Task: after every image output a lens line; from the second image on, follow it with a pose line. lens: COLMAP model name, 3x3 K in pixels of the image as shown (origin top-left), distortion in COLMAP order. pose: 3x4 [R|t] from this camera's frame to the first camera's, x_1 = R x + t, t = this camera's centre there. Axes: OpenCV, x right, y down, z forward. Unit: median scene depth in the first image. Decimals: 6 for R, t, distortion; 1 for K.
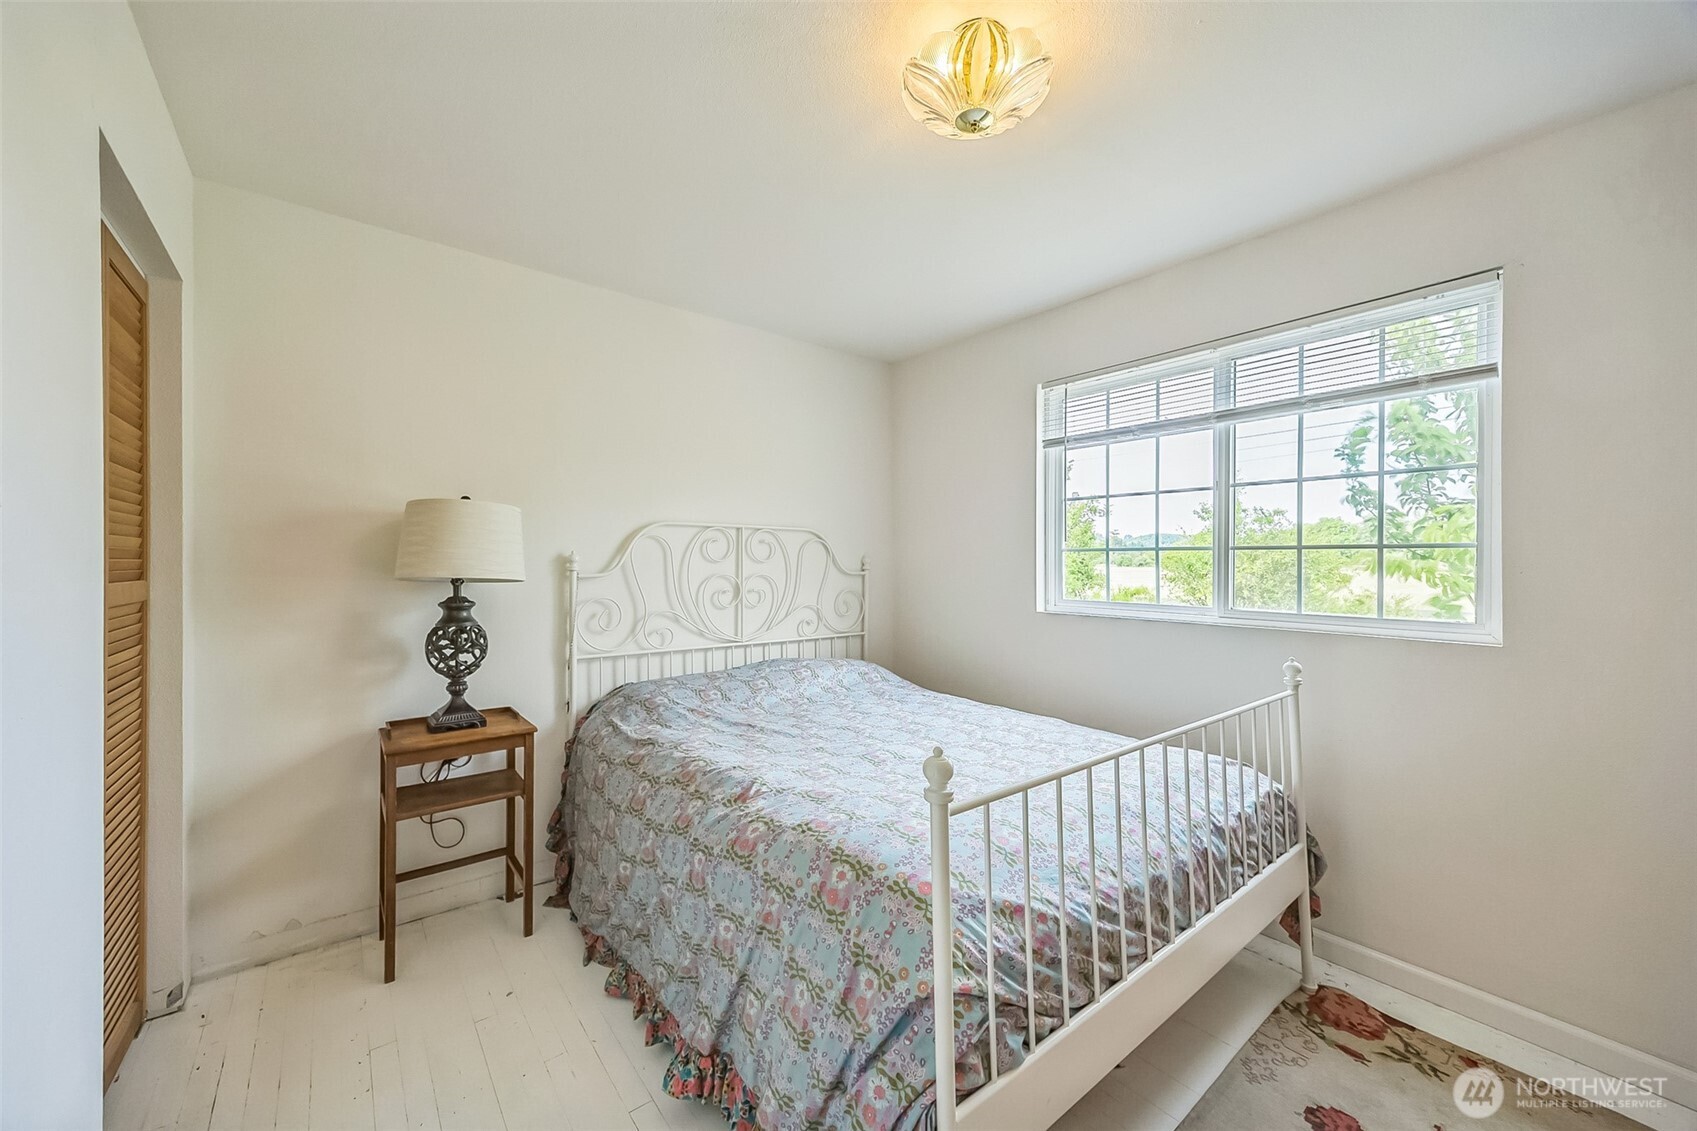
lens RADIAL K [[639.0, 0, 844.0], [0, 639.0, 564.4], [0, 0, 1]] dist [0.028964, 0.000030]
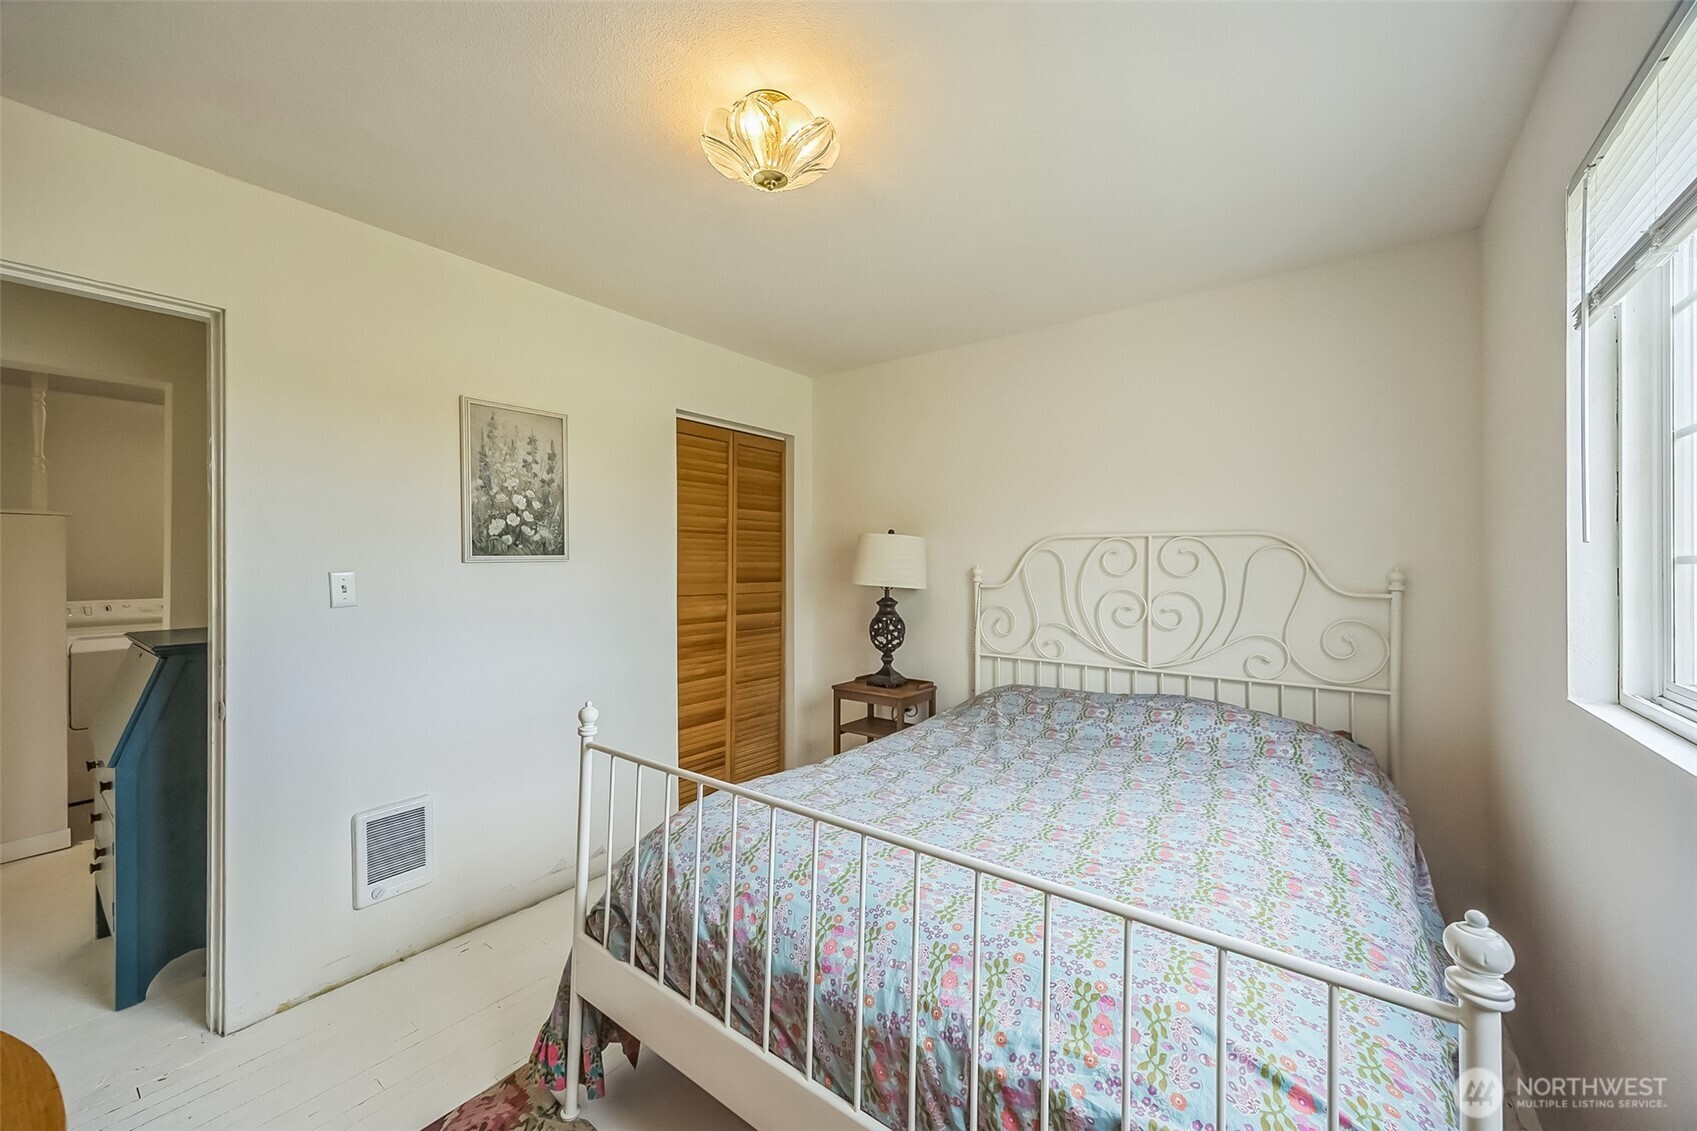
lens RADIAL K [[639.0, 0, 844.0], [0, 639.0, 564.4], [0, 0, 1]] dist [0.028964, 0.000030]
pose [[0.257633, -0.000986, -0.966242, 0.781711], [-0.000841, 0.999999, -0.001244, -0.024526], [0.966242, 0.001133, 0.257632, 0.506620]]
